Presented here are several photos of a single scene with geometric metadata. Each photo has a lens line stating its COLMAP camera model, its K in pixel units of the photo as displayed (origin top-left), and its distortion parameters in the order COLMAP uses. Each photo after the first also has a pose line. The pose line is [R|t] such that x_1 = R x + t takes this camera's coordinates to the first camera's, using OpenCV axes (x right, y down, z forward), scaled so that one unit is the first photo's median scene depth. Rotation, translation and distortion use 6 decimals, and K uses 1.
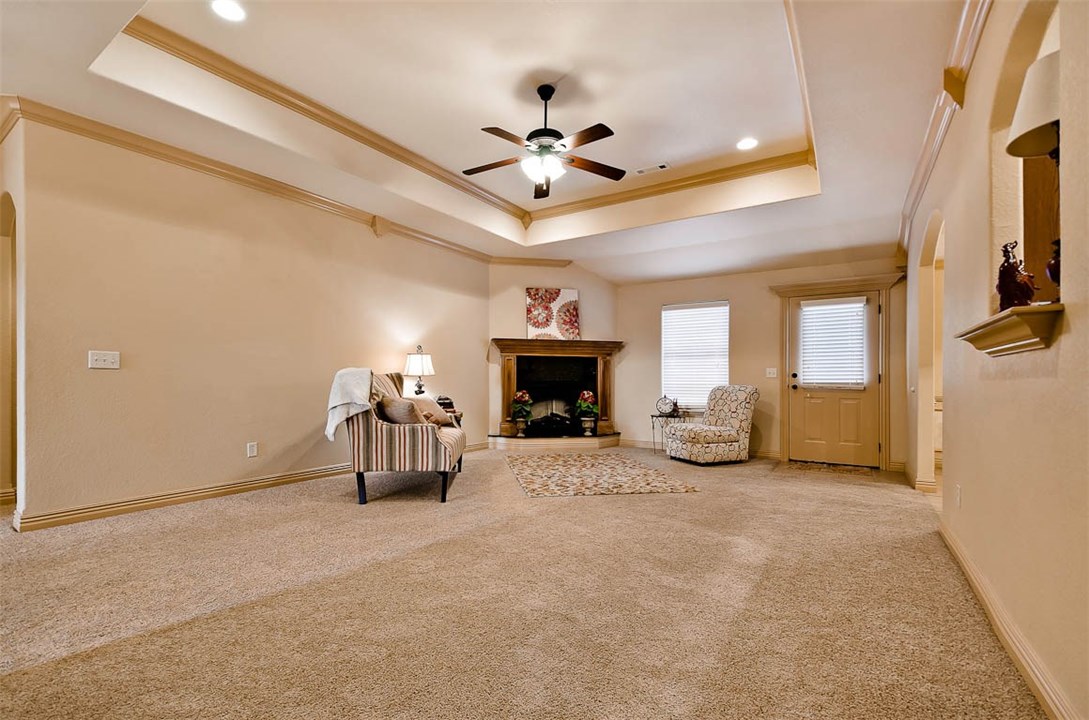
lens RADIAL K [[484.8, 0, 522.8], [0, 484.8, 383.2], [0, 0, 1]] dist [0.003984, 0.000126]
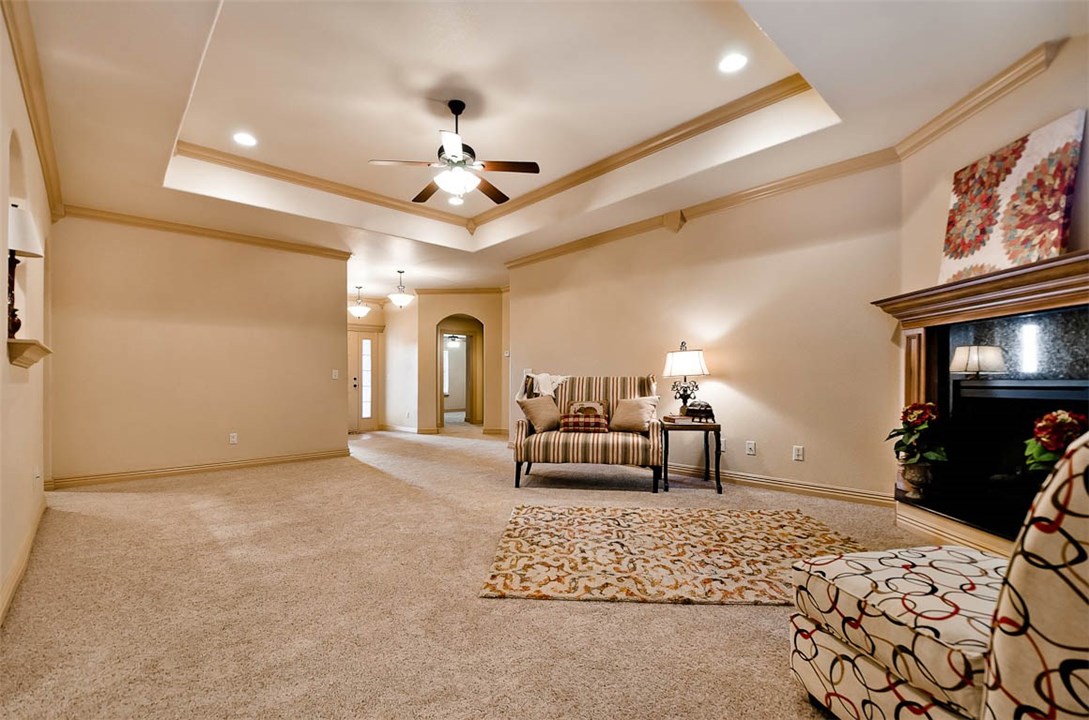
lens RADIAL K [[504.6, 0, 550.0], [0, 504.6, 378.8], [0, 0, 1]] dist [-0.011605, -0.003205]
pose [[-0.225057, -0.011197, -0.974281, 0.538651], [-0.002297, 0.999937, -0.010962, -0.000636], [0.974343, -0.000229, -0.225068, 0.737073]]
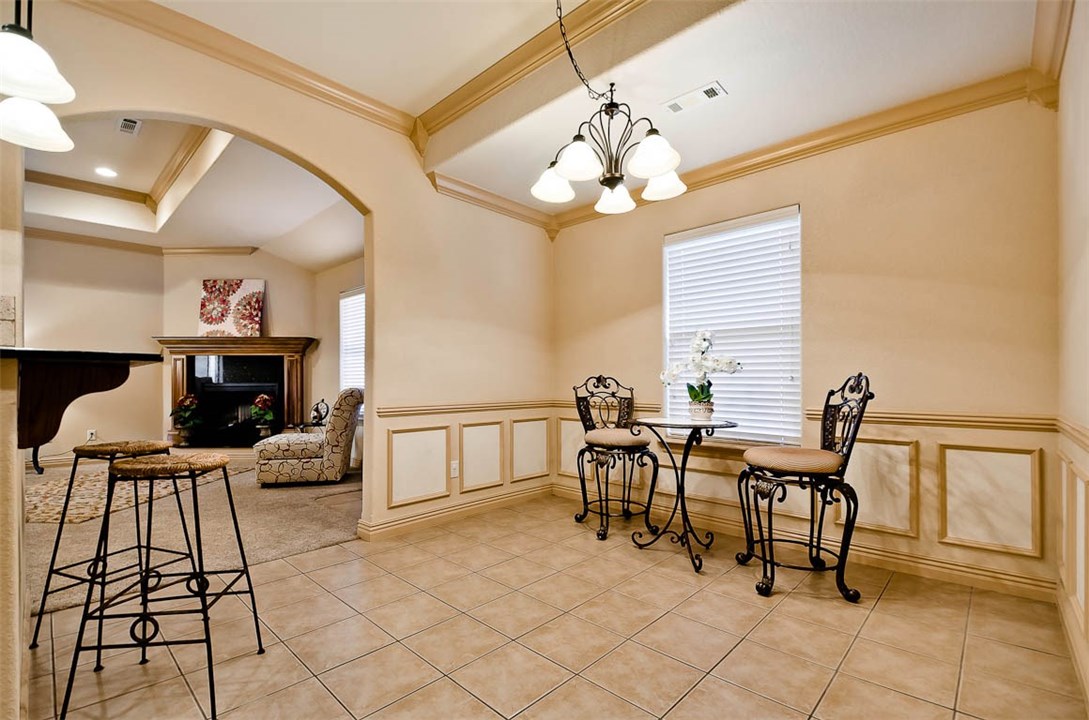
lens RADIAL K [[504.6, 0, 522.0], [0, 504.6, 384.4], [0, 0, 1]] dist [-0.011605, -0.003205]
pose [[0.981572, -0.005522, -0.191013, 0.762083], [0.004903, 0.999981, -0.003716, 0.003042], [0.191030, 0.002711, 0.981581, 0.201130]]
